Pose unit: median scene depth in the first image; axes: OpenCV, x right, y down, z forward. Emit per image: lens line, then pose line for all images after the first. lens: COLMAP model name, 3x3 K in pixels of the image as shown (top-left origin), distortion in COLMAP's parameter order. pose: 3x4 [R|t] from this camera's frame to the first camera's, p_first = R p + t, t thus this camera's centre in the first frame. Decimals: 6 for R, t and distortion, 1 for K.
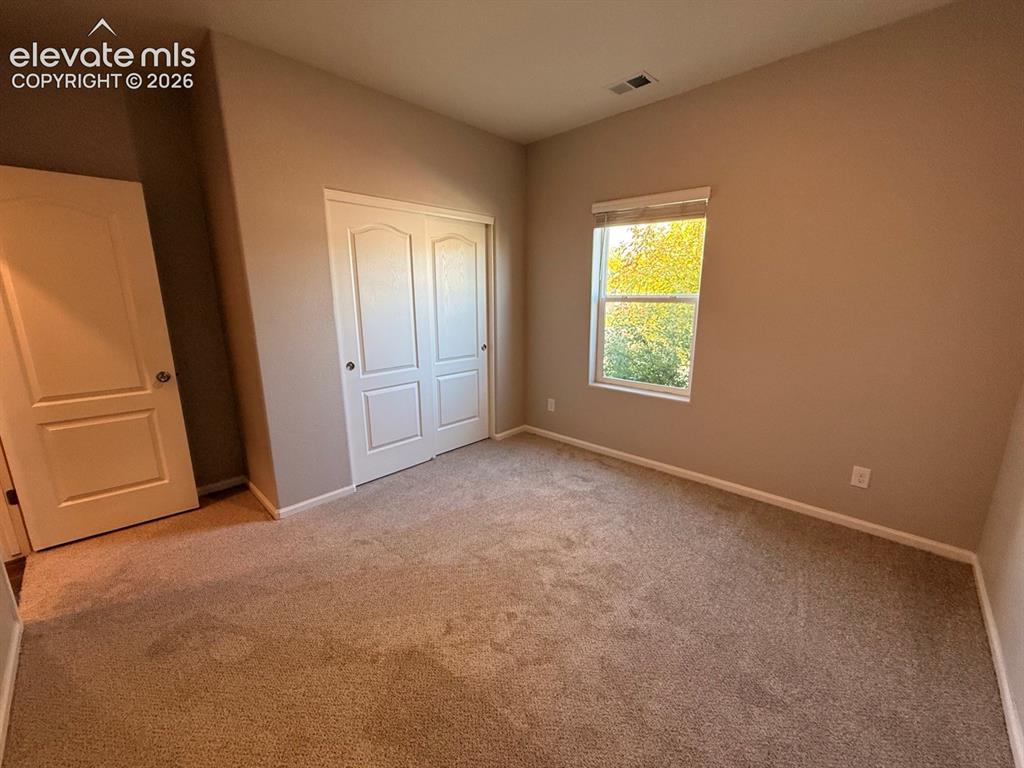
lens RADIAL K [[408.6, 0, 507.9], [0, 408.6, 383.3], [0, 0, 1]] dist [0.000238, 0.000036]
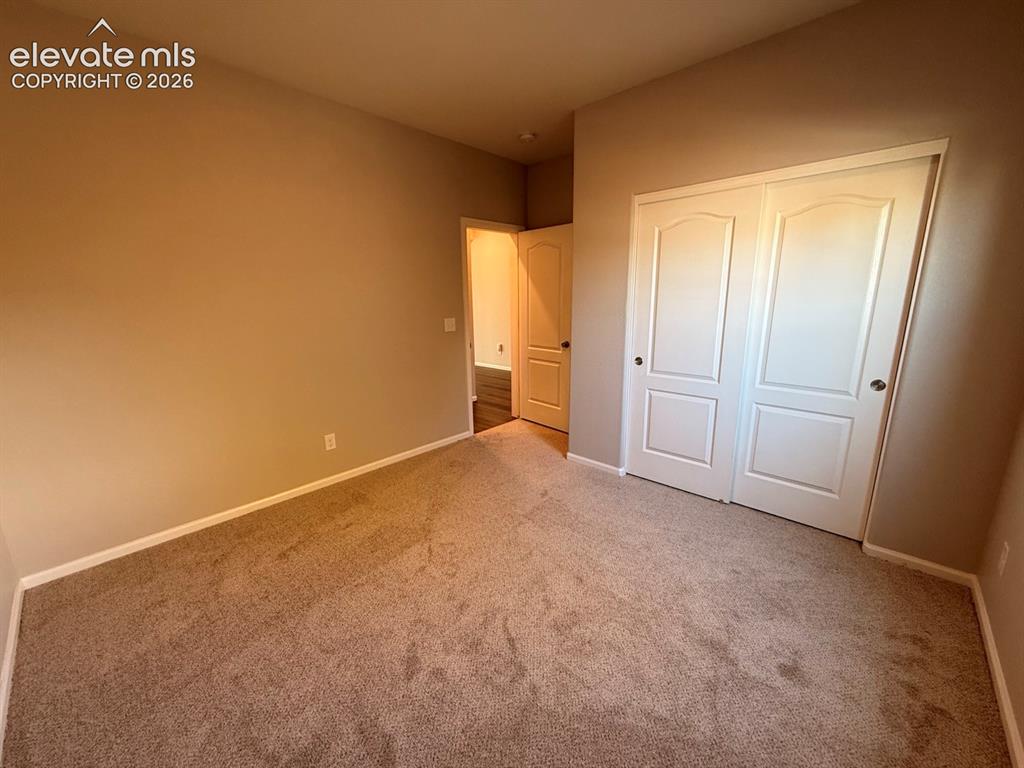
lens RADIAL K [[408.6, 0, 507.9], [0, 408.6, 383.3], [0, 0, 1]] dist [0.000238, 0.000036]
pose [[0.015378, 0.223977, -0.974473, 0.617666], [-0.198958, 0.955785, 0.216542, -0.142473], [0.979887, 0.190549, 0.059260, 0.597279]]
